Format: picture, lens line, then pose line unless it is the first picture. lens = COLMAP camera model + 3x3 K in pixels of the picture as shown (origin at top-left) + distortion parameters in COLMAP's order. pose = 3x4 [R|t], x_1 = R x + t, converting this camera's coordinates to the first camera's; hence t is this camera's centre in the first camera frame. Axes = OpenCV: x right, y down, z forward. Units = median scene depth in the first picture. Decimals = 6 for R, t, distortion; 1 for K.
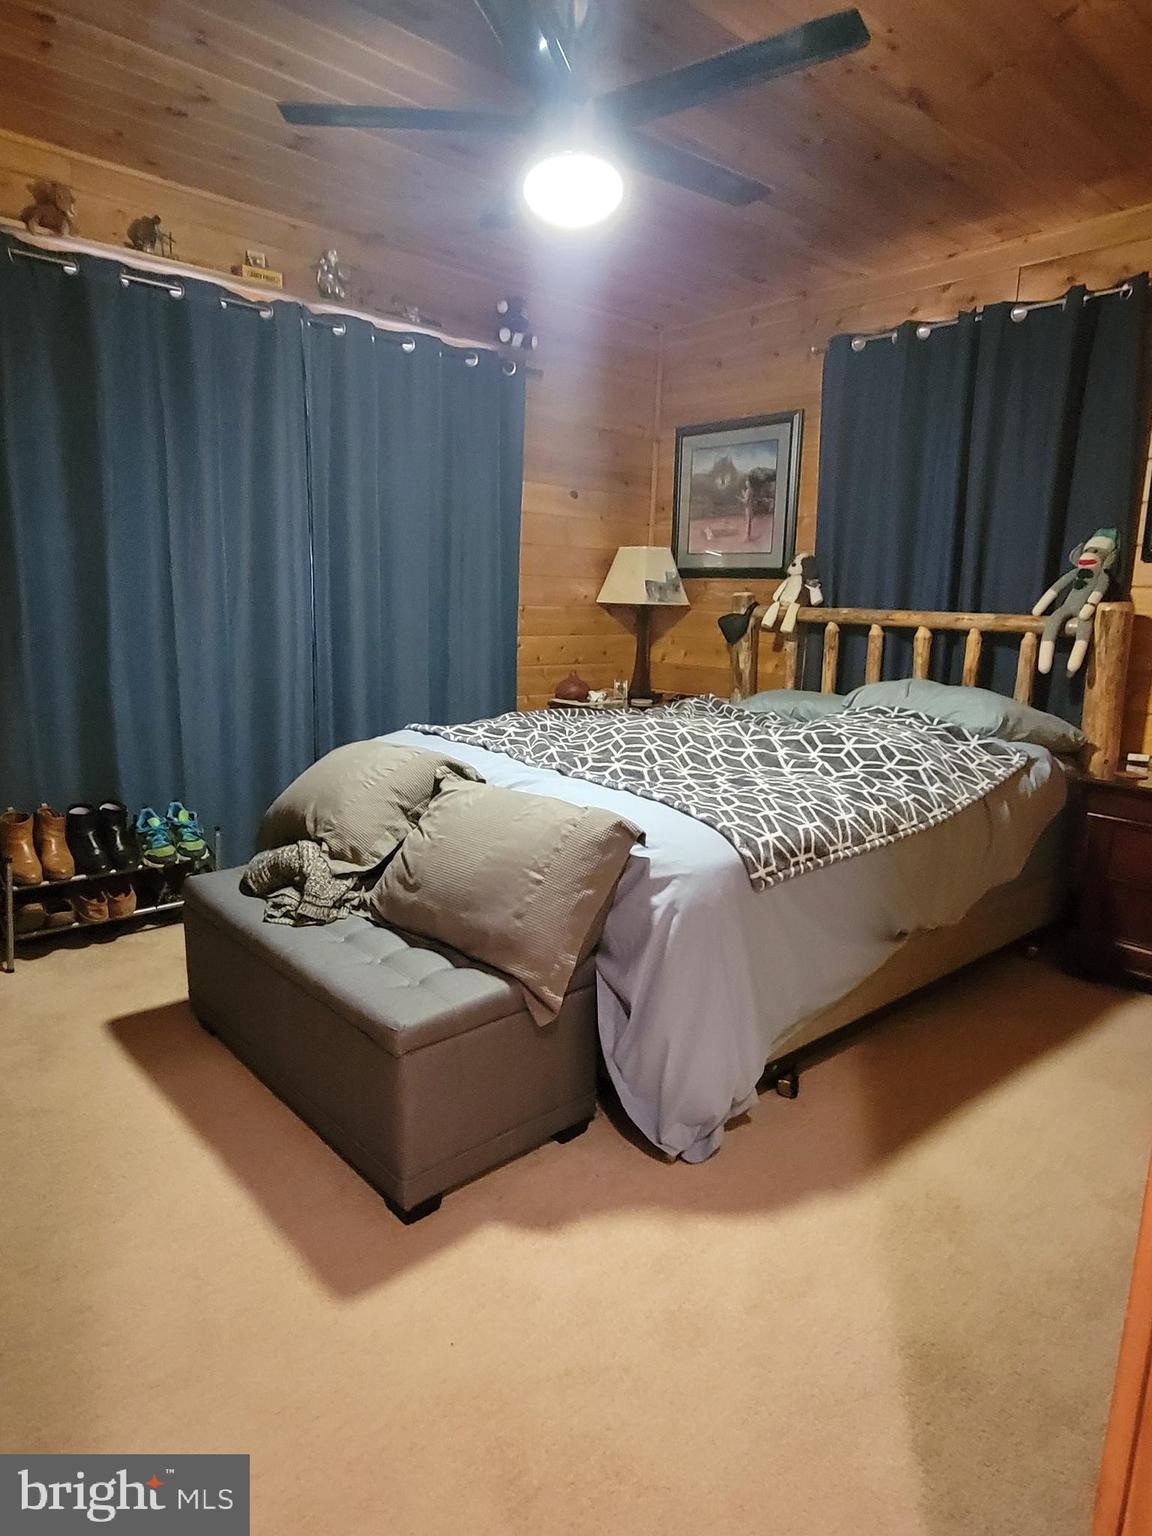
lens RADIAL K [[928.2, 0, 570.6], [0, 928.2, 771.8], [0, 0, 1]] dist [0.004668, -0.003120]
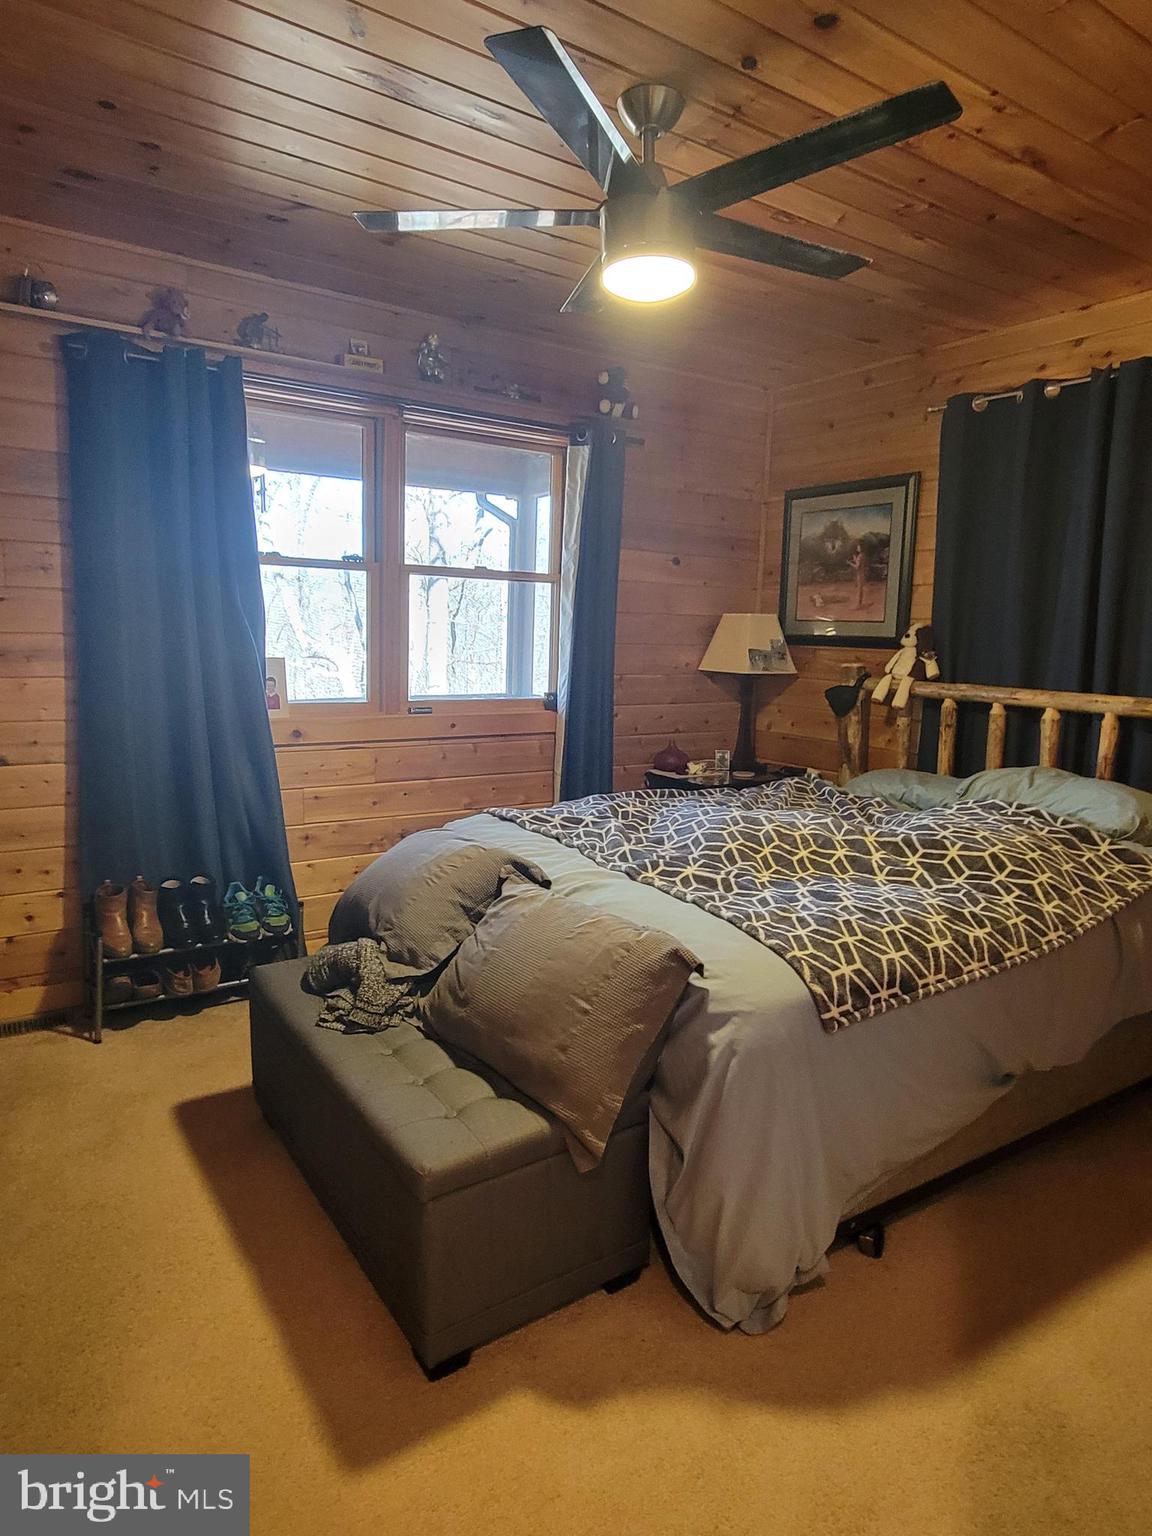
lens RADIAL K [[928.2, 0, 576.6], [0, 928.2, 758.7], [0, 0, 1]] dist [0.004668, -0.003120]
pose [[0.989973, 0.019255, -0.139937, 0.061848], [-0.025614, 0.998713, -0.043779, -0.071042], [0.138914, 0.046925, 0.989192, 0.049032]]
